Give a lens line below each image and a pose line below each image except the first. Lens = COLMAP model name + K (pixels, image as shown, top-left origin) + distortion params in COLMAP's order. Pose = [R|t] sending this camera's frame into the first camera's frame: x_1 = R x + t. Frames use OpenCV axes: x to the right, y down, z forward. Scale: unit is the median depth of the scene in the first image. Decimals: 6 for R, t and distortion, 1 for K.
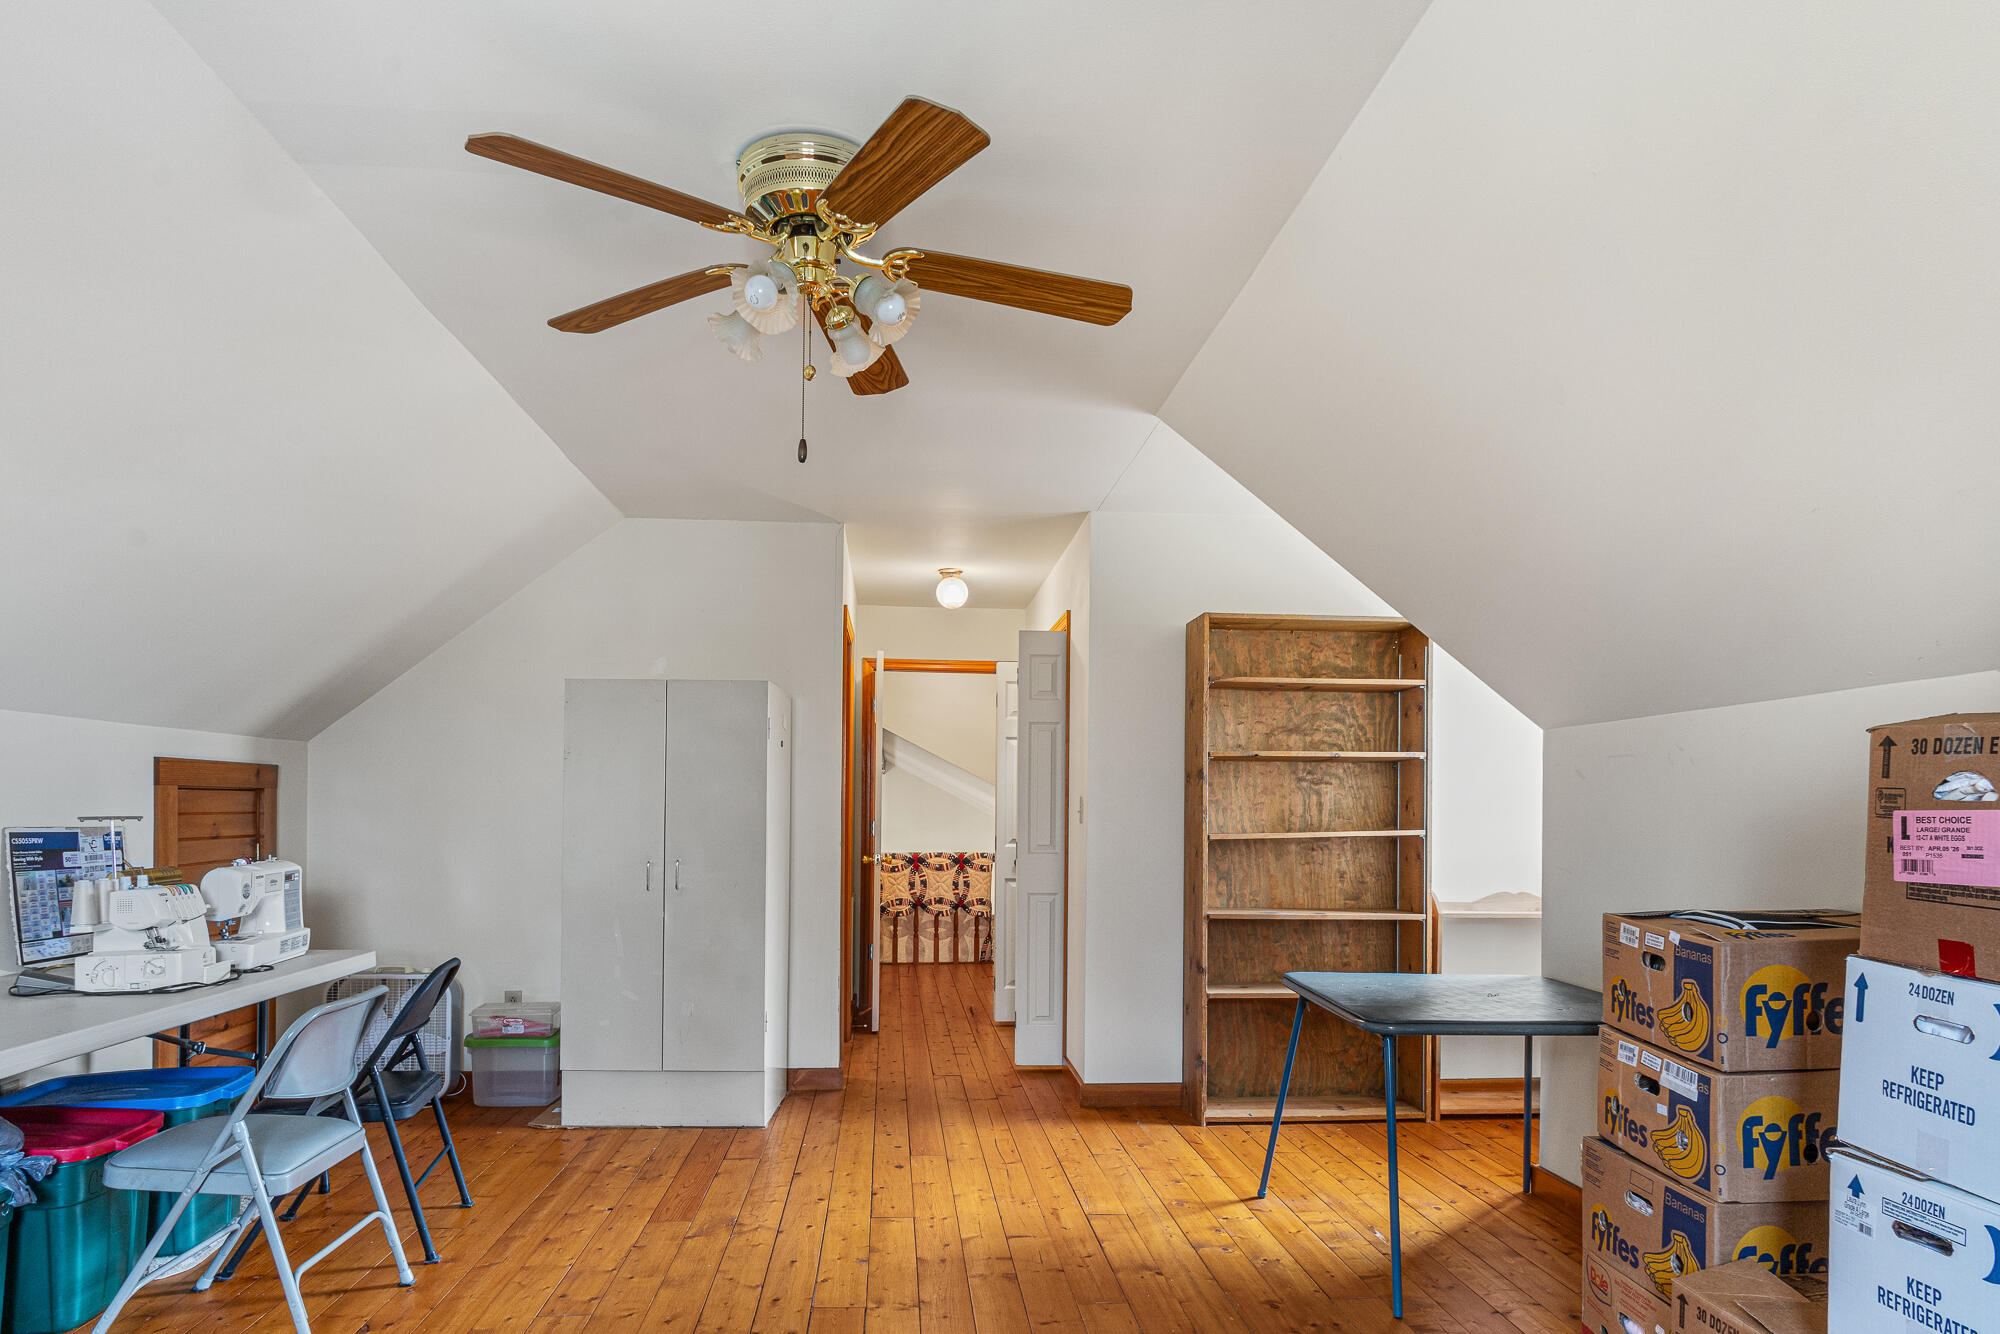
lens RADIAL K [[1149.6, 0, 986.4], [0, 1149.6, 822.2], [0, 0, 1]] dist [-0.000081, 0.004119]
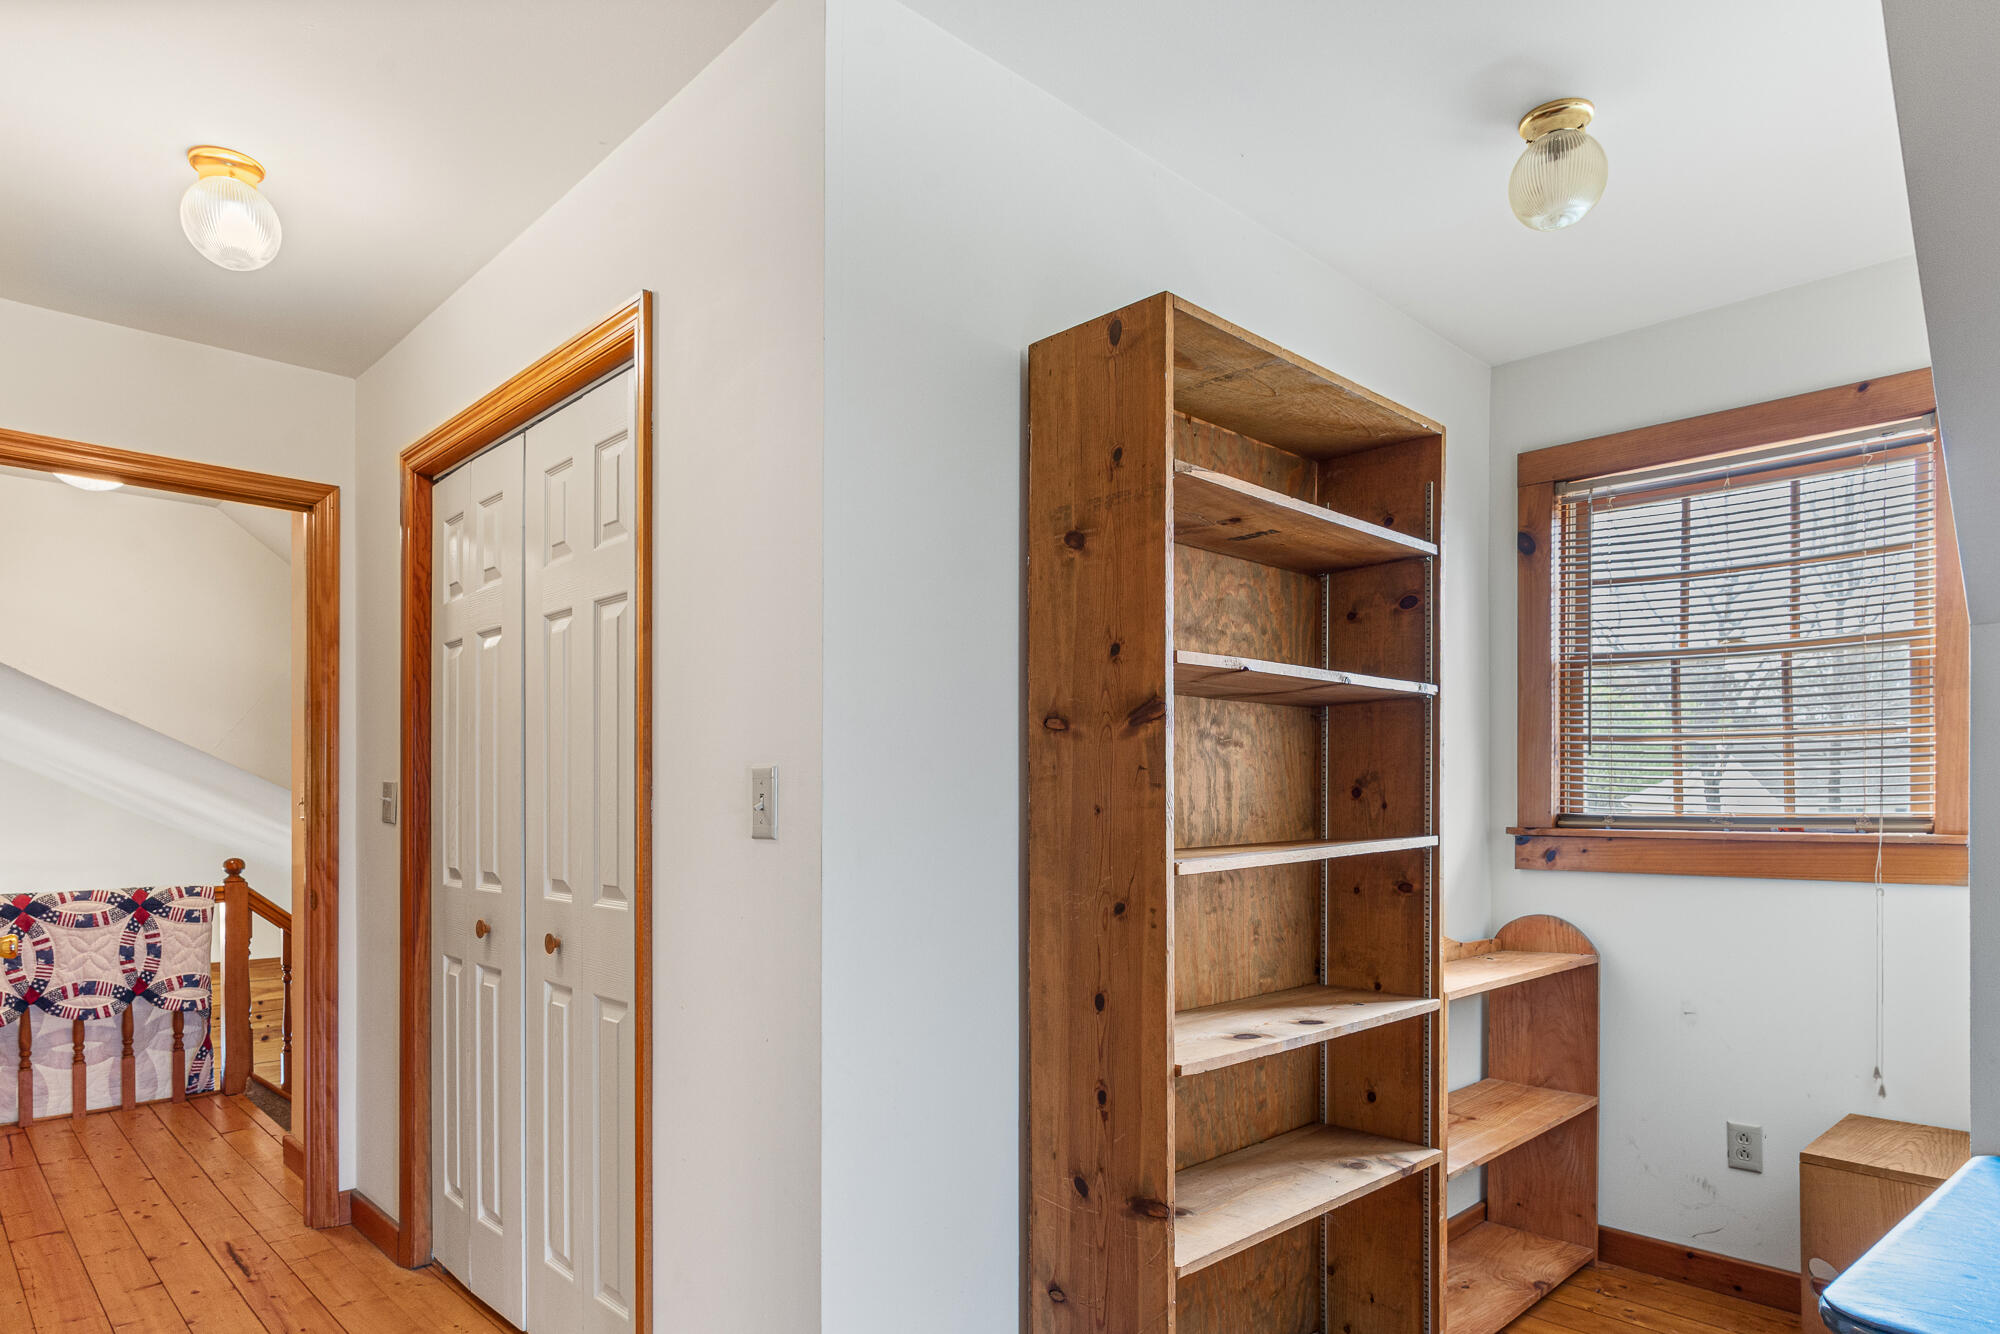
lens RADIAL K [[1149.6, 0, 986.4], [0, 1149.6, 822.2], [0, 0, 1]] dist [-0.000081, 0.004119]
pose [[0.775382, -0.019472, 0.631192, -0.051887], [0.013002, 0.999805, 0.014872, -0.005060], [-0.631358, -0.003325, 0.775484, 0.375210]]
